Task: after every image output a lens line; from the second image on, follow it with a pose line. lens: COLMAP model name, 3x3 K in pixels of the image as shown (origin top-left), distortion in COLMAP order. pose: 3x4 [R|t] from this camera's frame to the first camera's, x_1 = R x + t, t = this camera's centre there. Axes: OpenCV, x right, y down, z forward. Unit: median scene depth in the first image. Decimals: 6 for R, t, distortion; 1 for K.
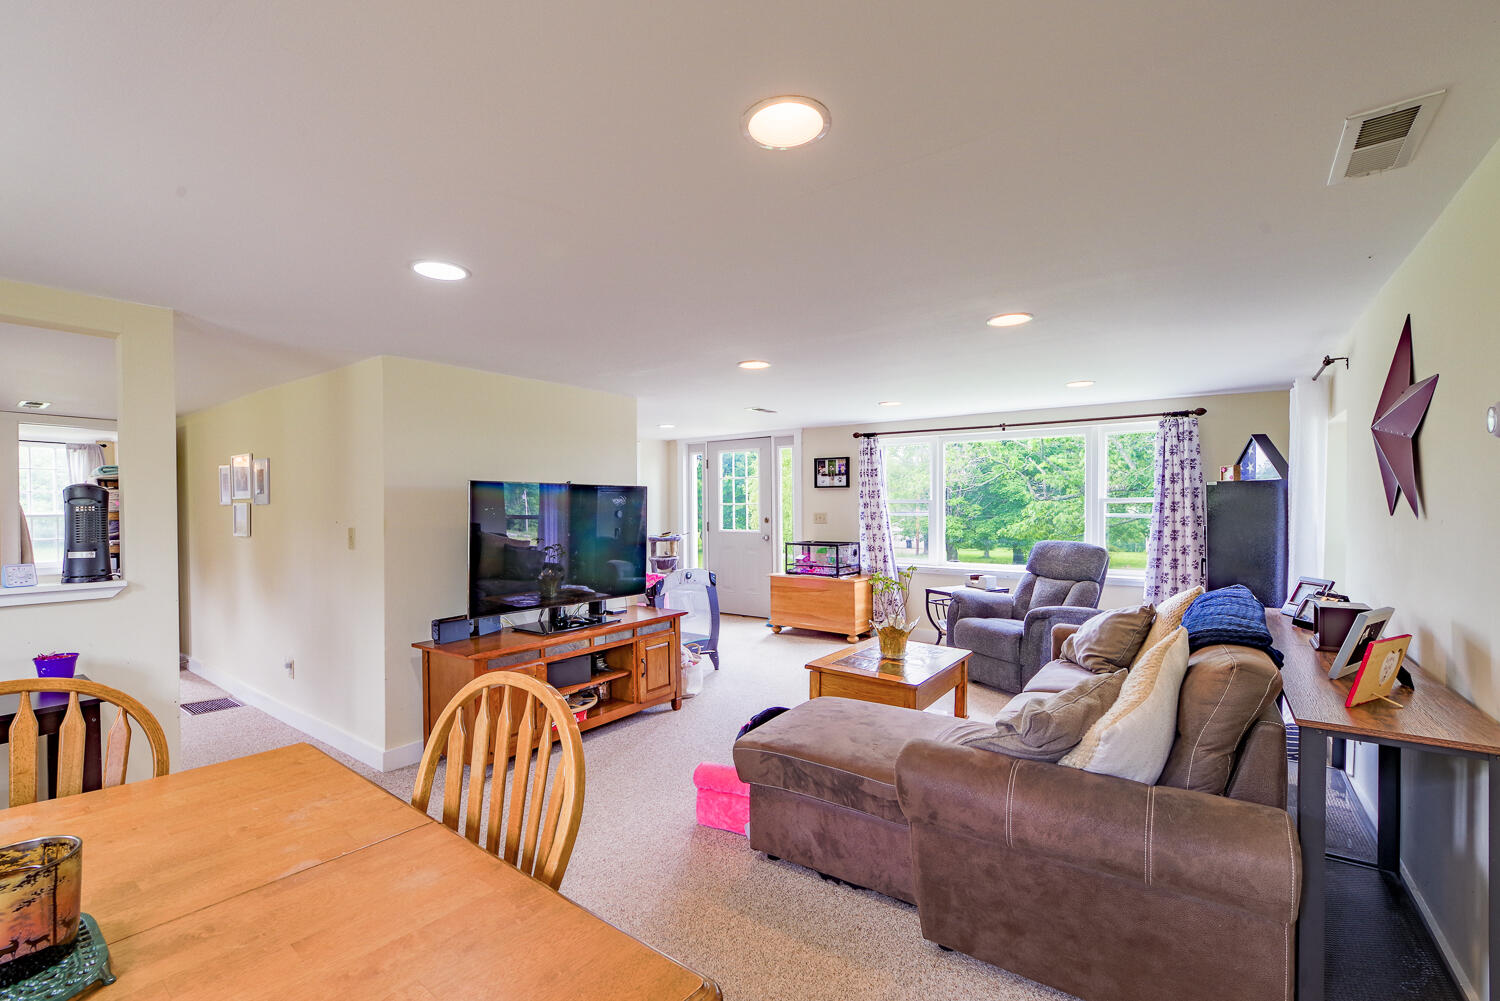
lens RADIAL K [[657.0, 0, 749.8], [0, 657.0, 511.2], [0, 0, 1]] dist [-0.002028, 0.000070]
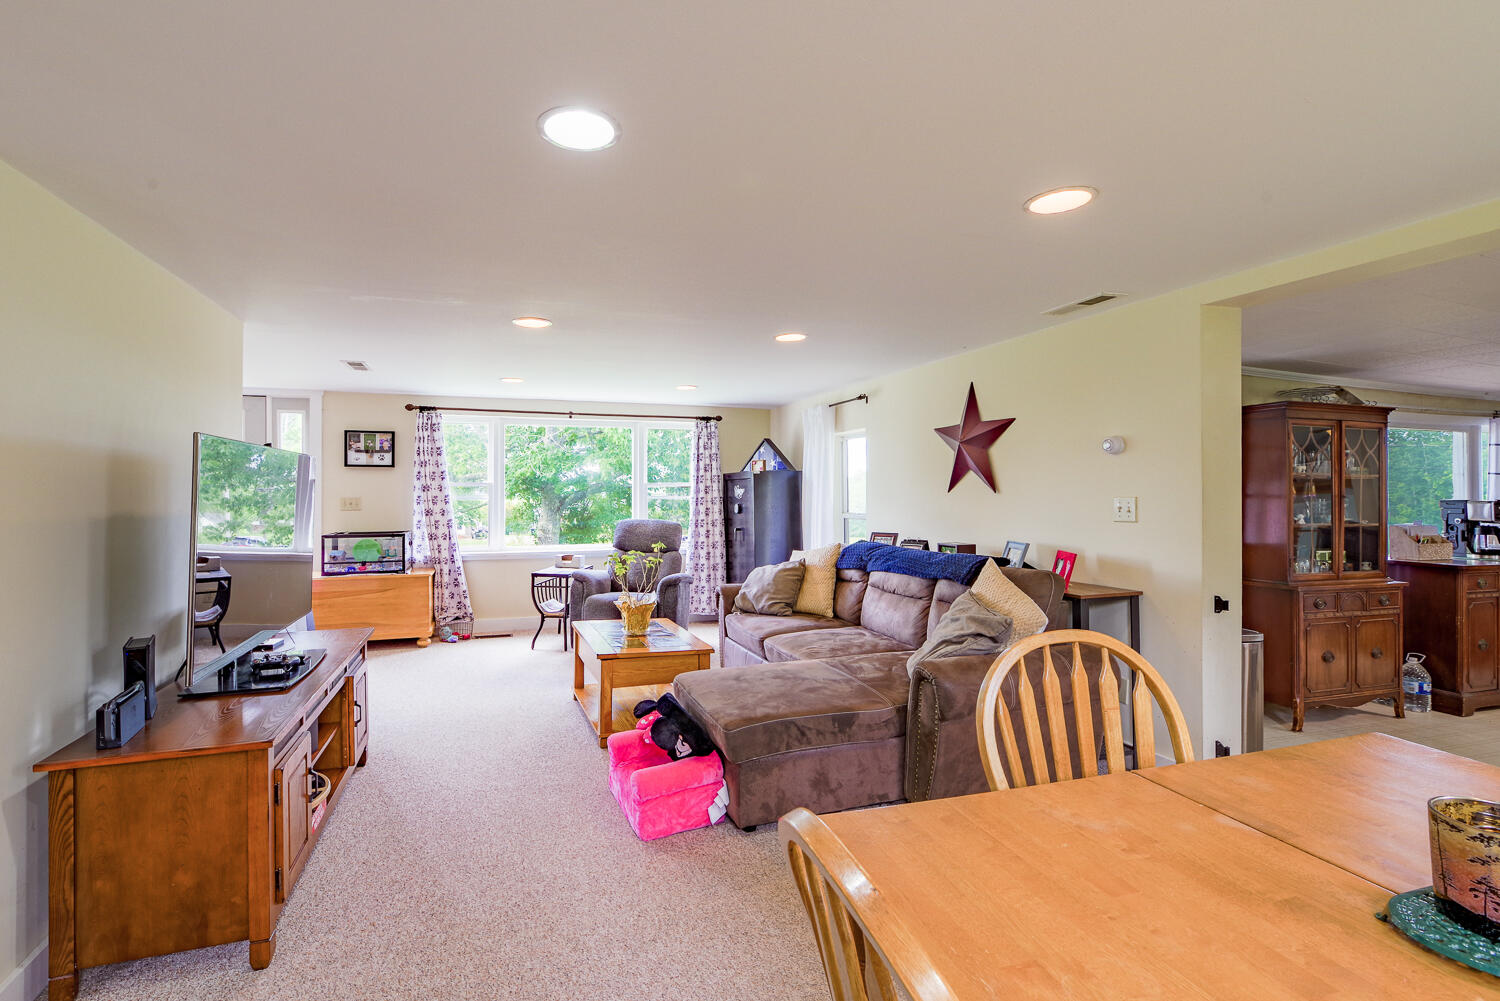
lens RADIAL K [[650.4, 0, 747.3], [0, 650.4, 488.6], [0, 0, 1]] dist [-0.002890, -0.000099]
pose [[0.593202, 0.004060, 0.805043, -0.270628], [0.006992, 0.999924, -0.010195, 0.003591], [-0.805023, 0.011677, 0.593128, 0.139057]]
